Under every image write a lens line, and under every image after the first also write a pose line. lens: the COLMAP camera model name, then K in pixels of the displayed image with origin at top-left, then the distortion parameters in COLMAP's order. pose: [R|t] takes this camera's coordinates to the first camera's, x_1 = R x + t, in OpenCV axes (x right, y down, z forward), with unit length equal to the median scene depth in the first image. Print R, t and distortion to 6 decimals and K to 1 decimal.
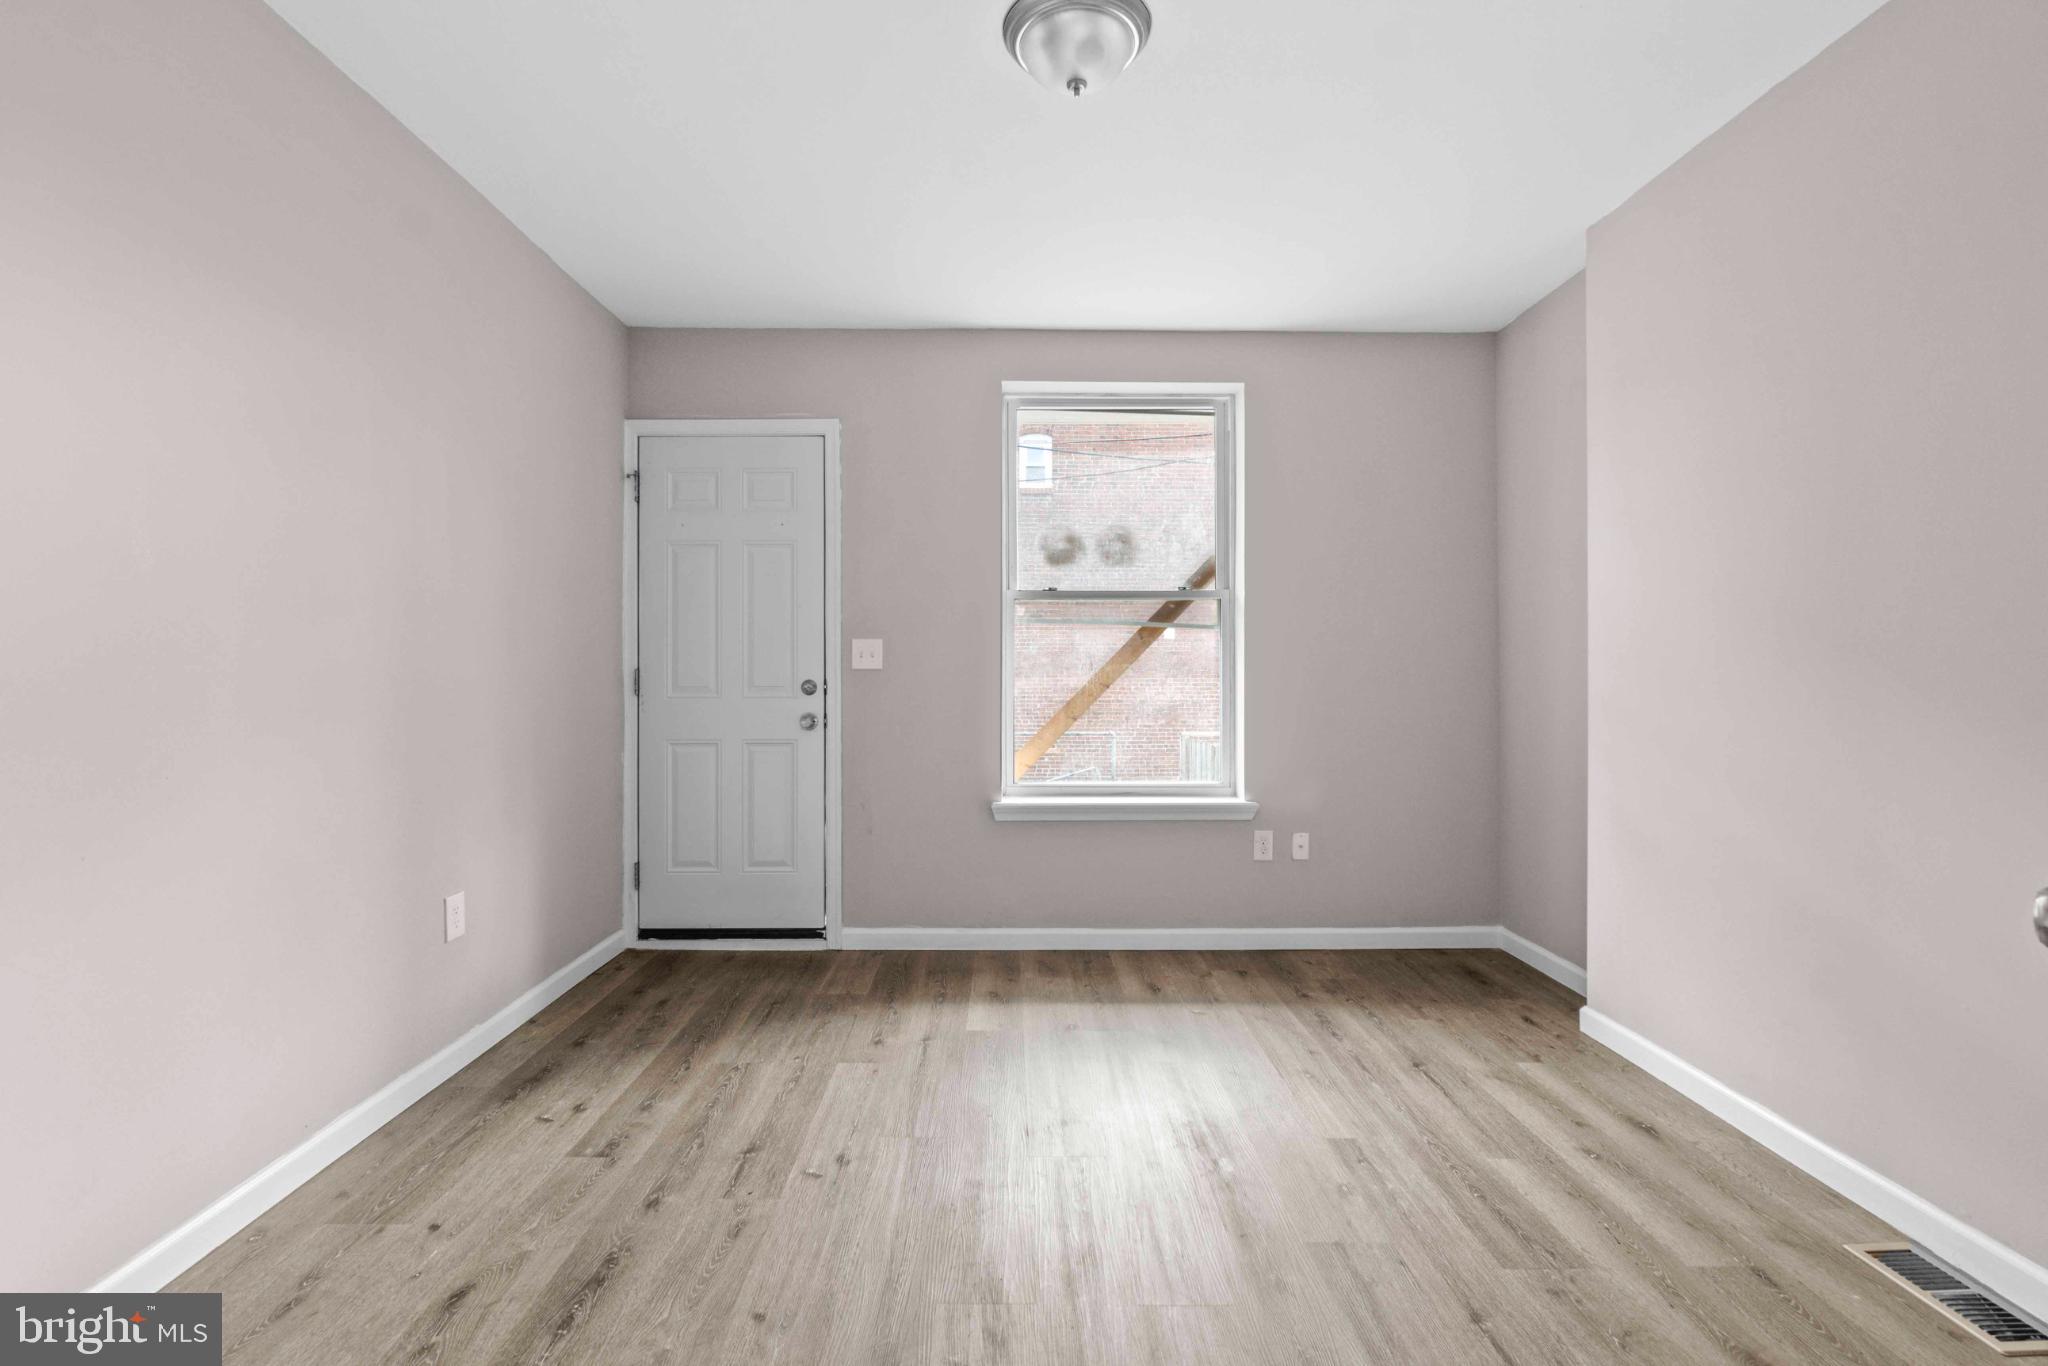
lens RADIAL K [[916.1, 0, 1023.6], [0, 916.1, 679.9], [0, 0, 1]] dist [-0.003388, 0.000417]
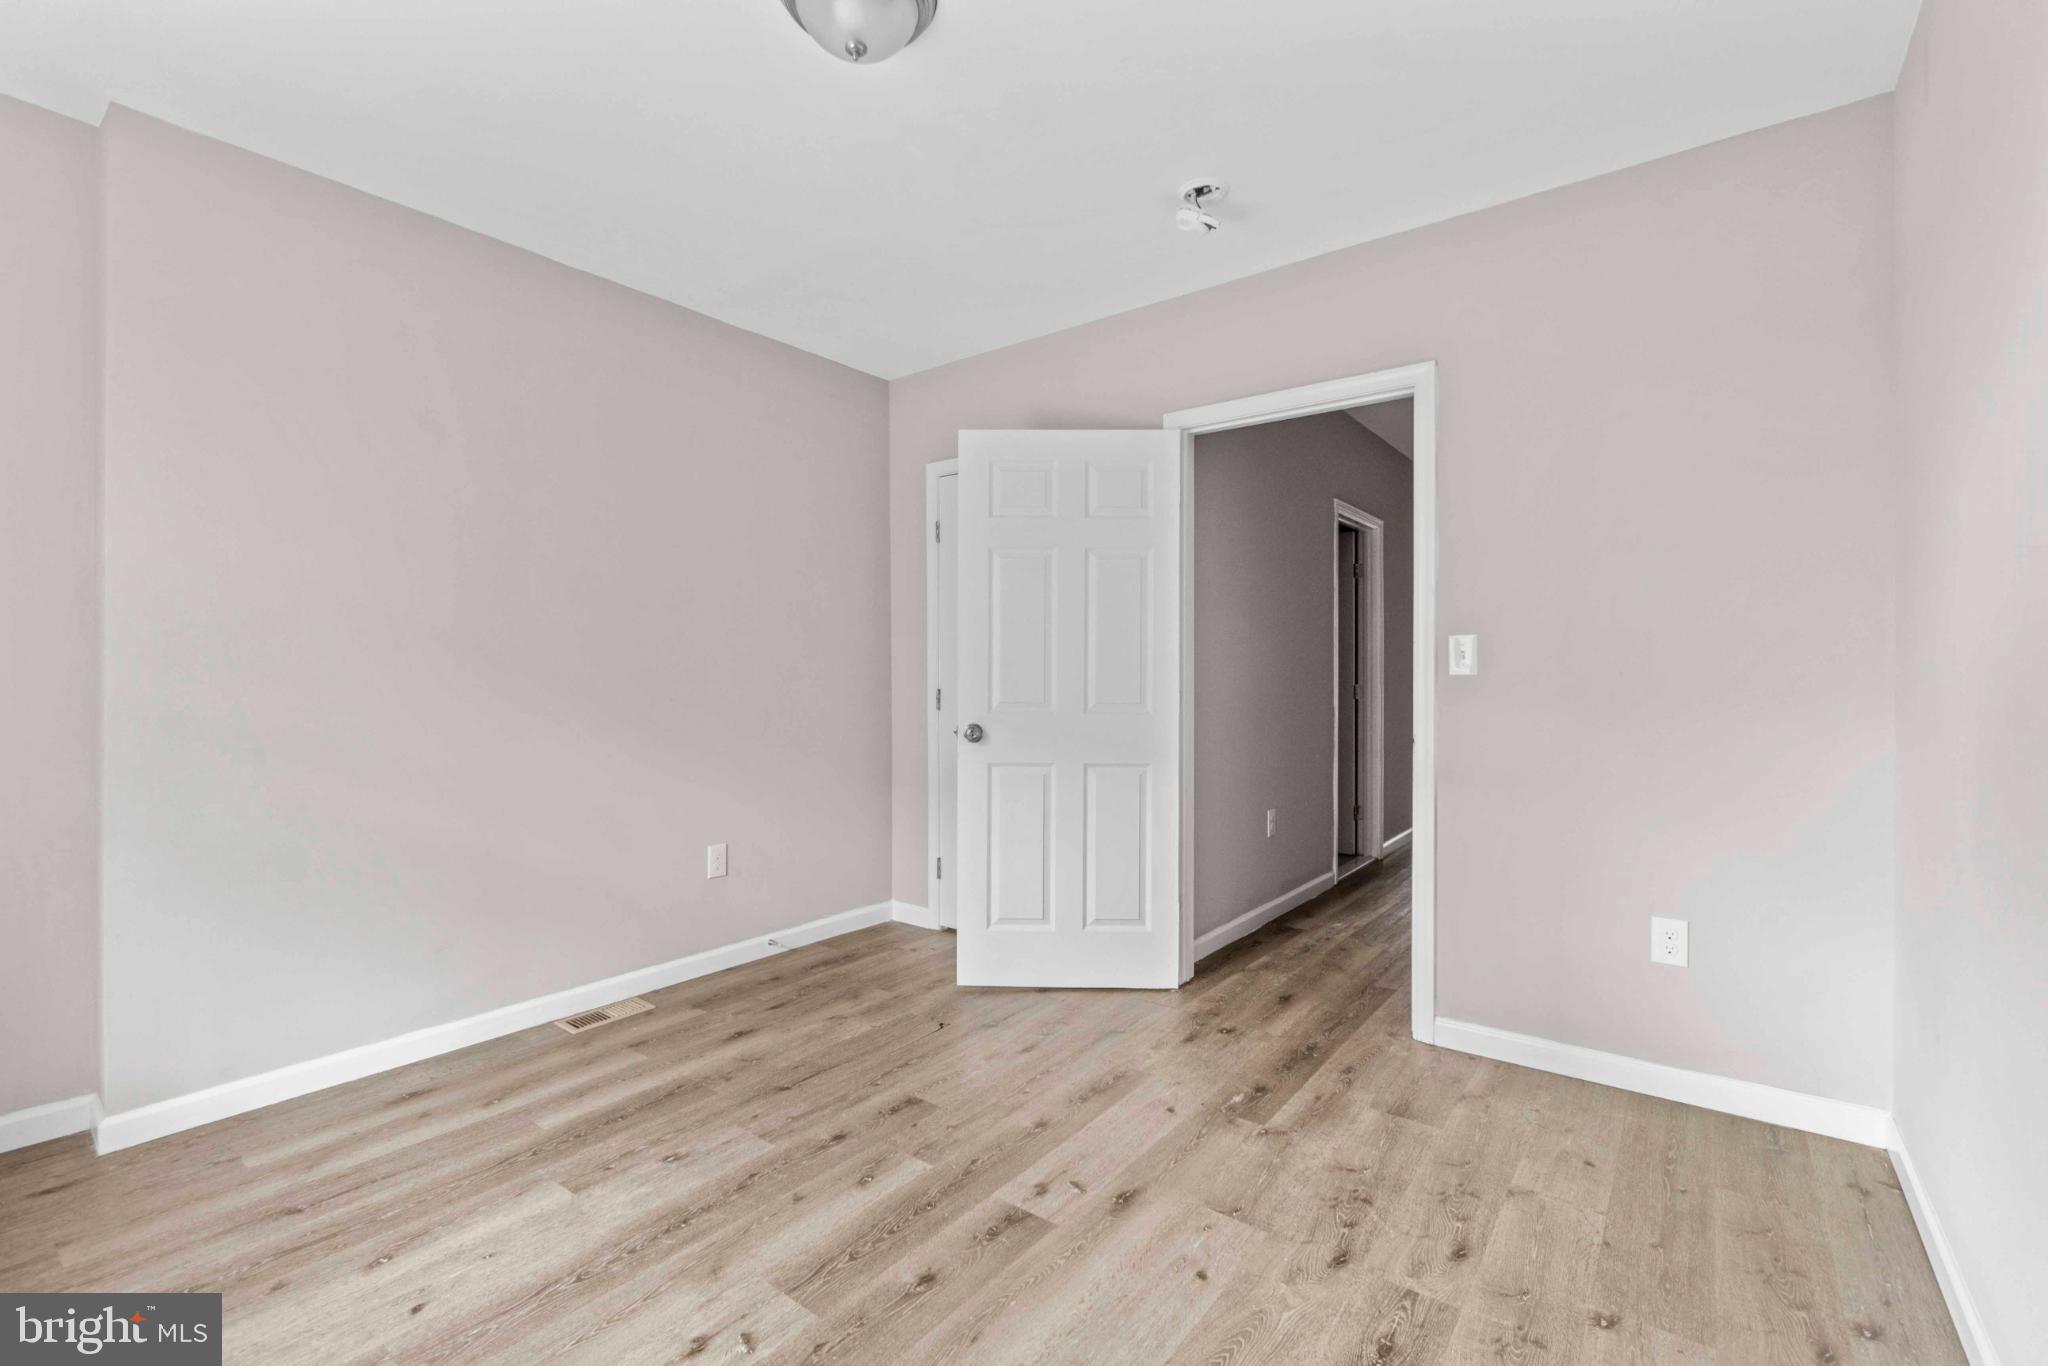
lens RADIAL K [[916.1, 0, 1021.2], [0, 916.1, 679.3], [0, 0, 1]] dist [-0.003388, 0.000417]
pose [[-0.787923, -0.004182, 0.615760, -0.644025], [0.006518, 0.999864, 0.015132, -0.018643], [-0.615740, 0.015937, -0.787788, 1.621271]]
